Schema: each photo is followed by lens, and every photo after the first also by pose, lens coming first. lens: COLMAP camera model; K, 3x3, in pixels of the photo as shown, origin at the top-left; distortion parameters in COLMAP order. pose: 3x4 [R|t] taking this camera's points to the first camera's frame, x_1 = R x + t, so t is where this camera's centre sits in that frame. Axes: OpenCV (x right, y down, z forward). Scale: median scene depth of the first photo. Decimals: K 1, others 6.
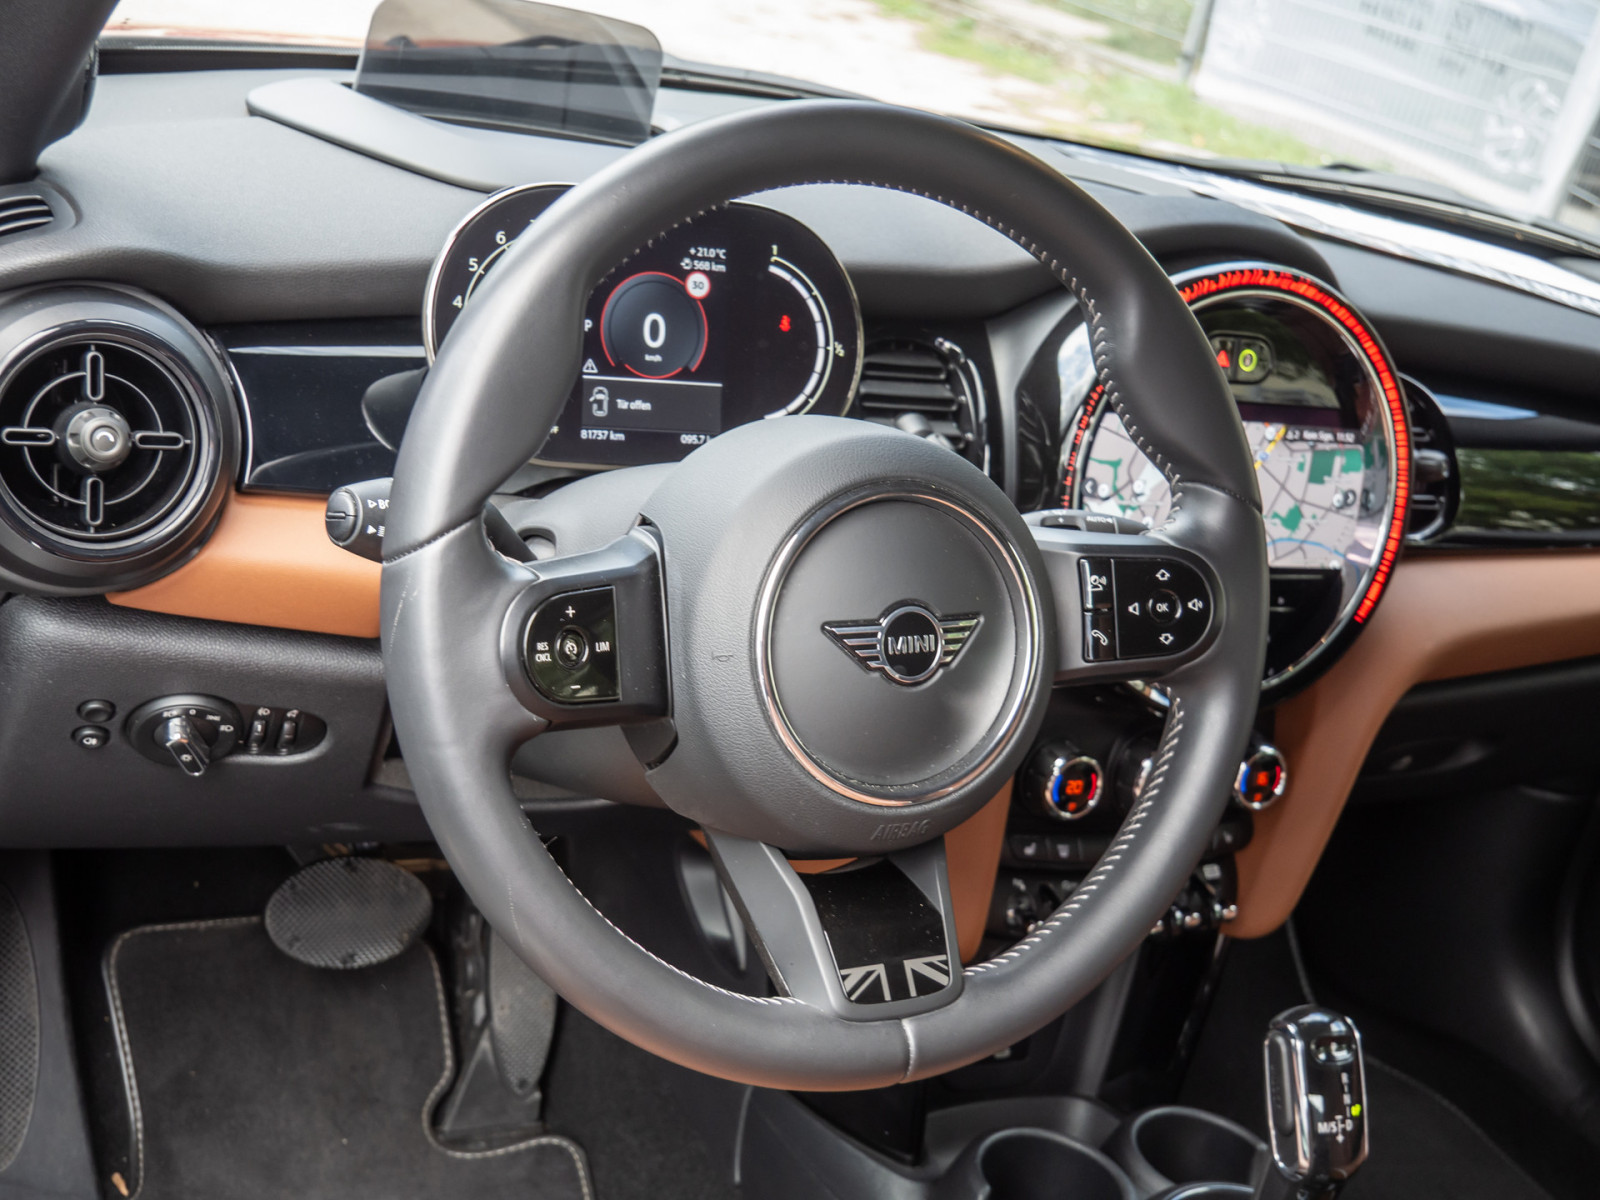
lens RADIAL K [[1997.0, 0, 813.7], [0, 1997.0, 616.7], [0, 0, 1]] dist [0.003963, 0.000000]
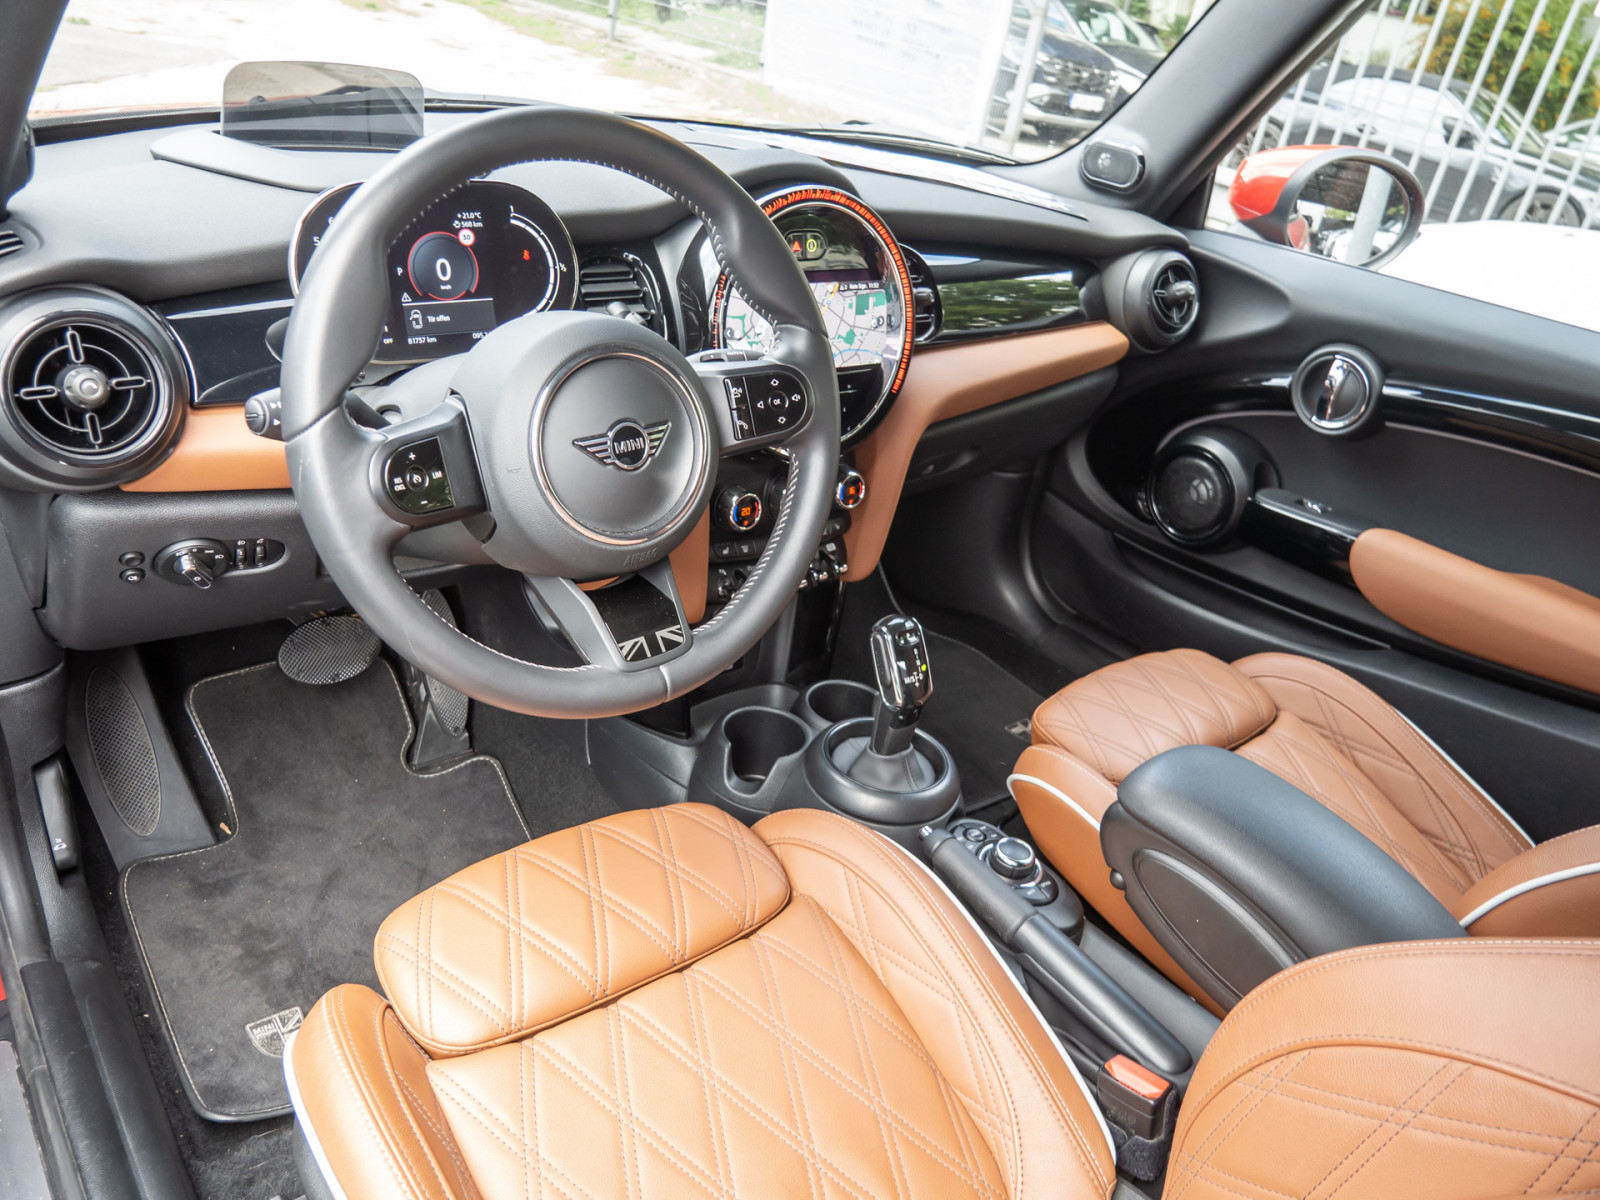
lens RADIAL K [[1137.0, 0, 809.7], [0, 1137.0, 604.4], [0, 0, 1]] dist [-0.060427, 0.017715]
pose [[0.974331, -0.160604, 0.157751, 0.017929], [0.131828, 0.975072, 0.178485, -0.004060], [-0.182484, -0.153107, 0.971215, 0.032054]]
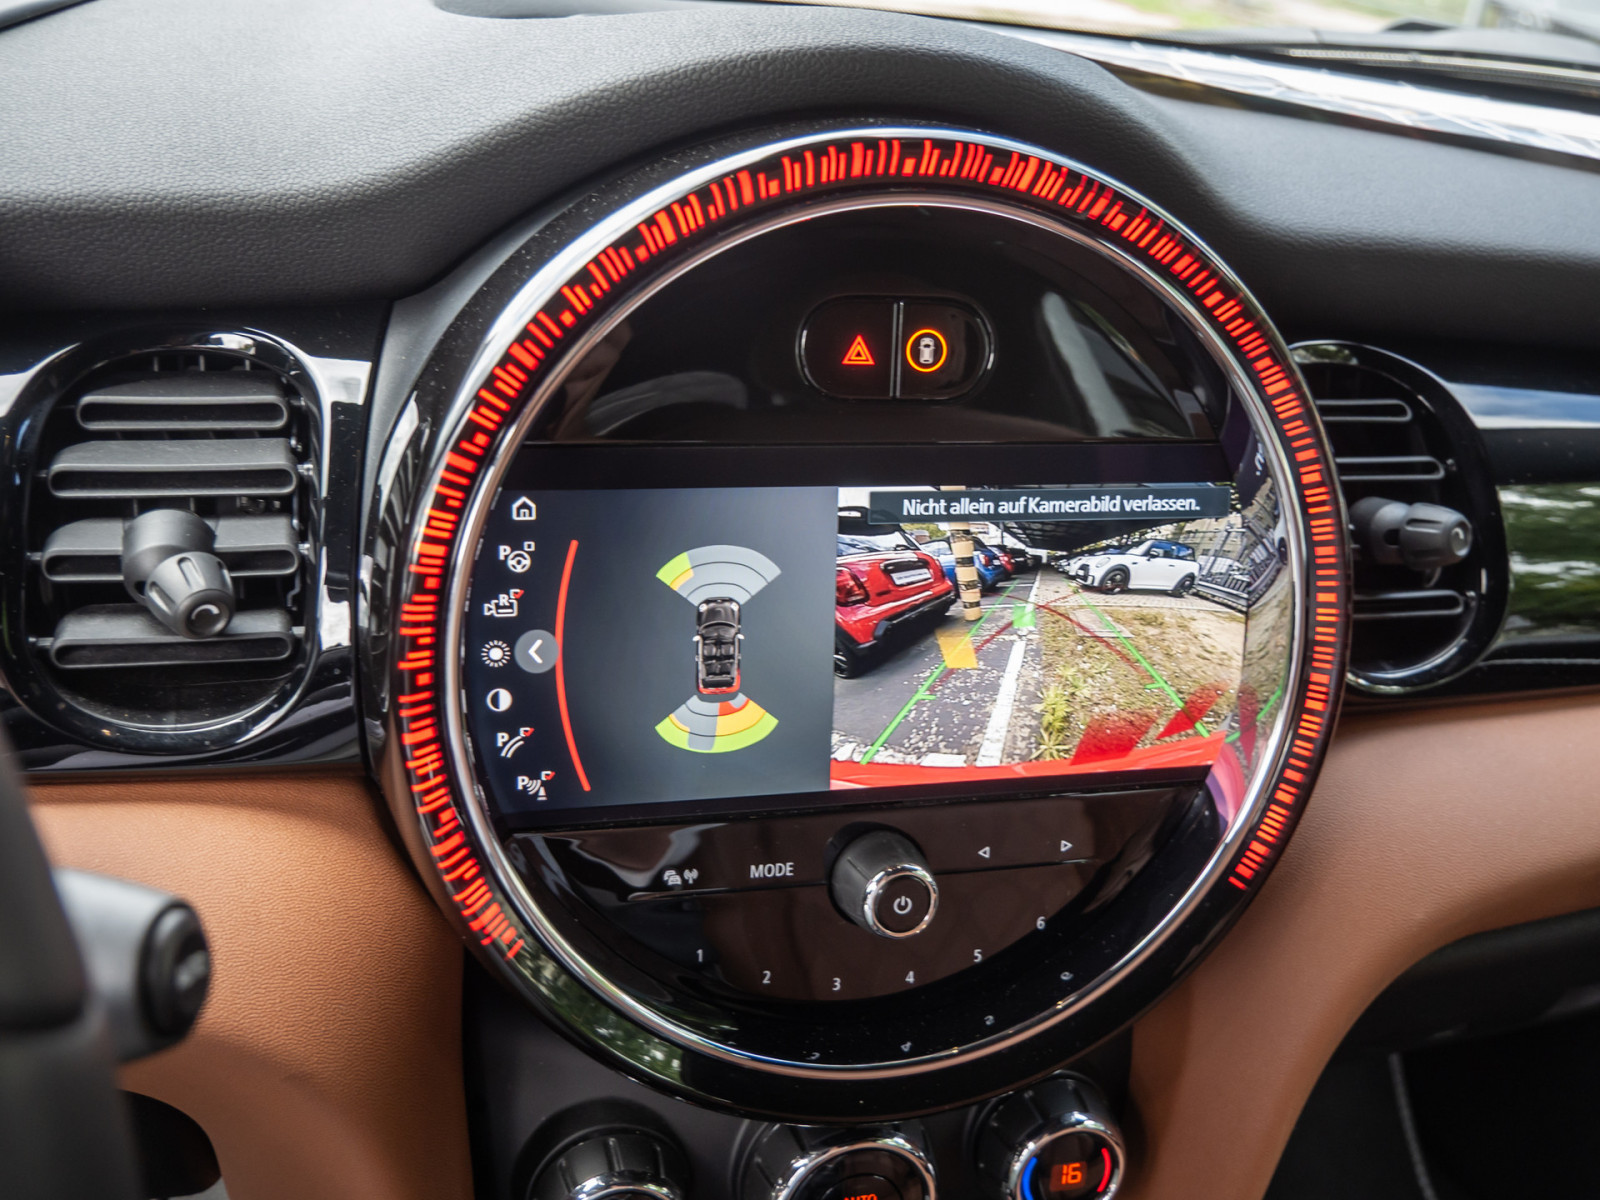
lens RADIAL K [[1595.0, 0, 803.1], [0, 1595.0, 600.1], [0, 0, 1]] dist [0.002452, 0.000000]
pose [[0.973647, -0.023057, -0.226892, 0.279357], [0.029760, 0.999215, 0.026164, -0.084493], [0.226111, -0.032227, 0.973568, 0.657157]]
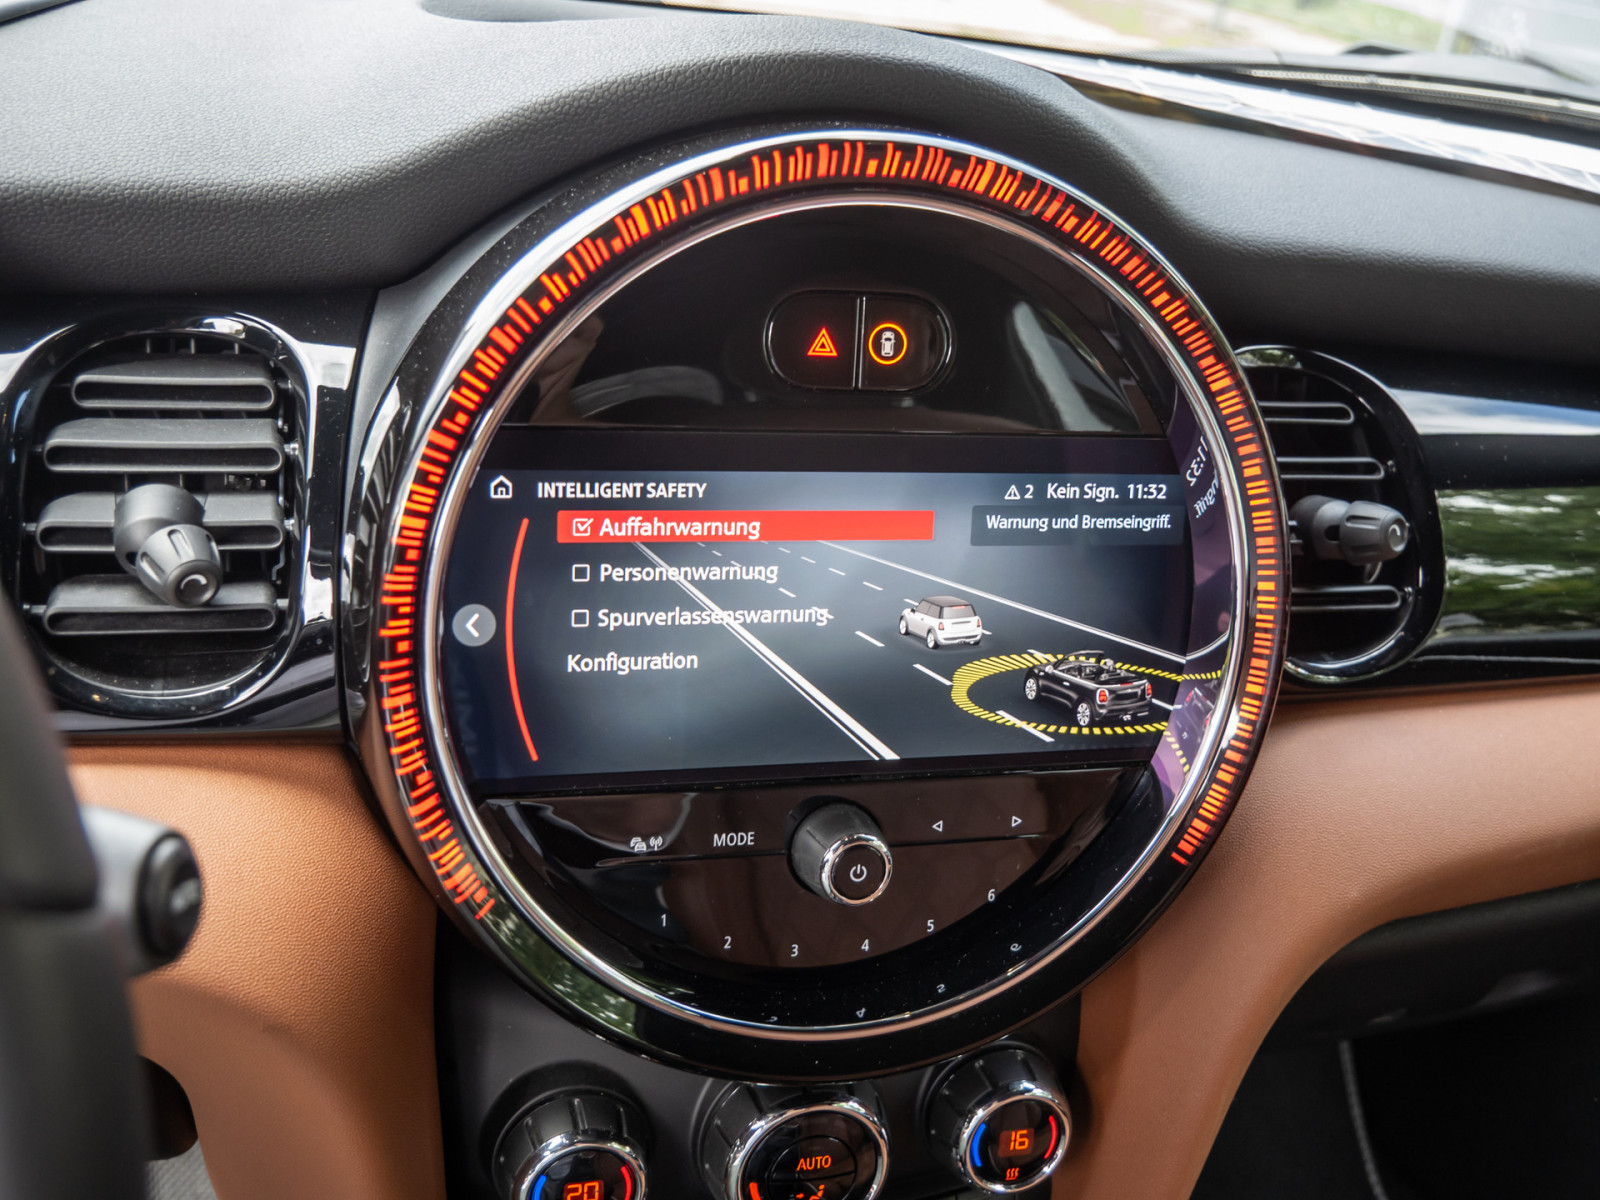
lens RADIAL K [[1595.0, 0, 802.2], [0, 1595.0, 601.8], [0, 0, 1]] dist [0.002452, 0.000000]
pose [[0.977260, -0.011767, -0.211720, 0.285904], [0.016011, 0.999704, 0.018339, -0.076317], [0.211441, -0.021311, 0.977158, 0.639958]]
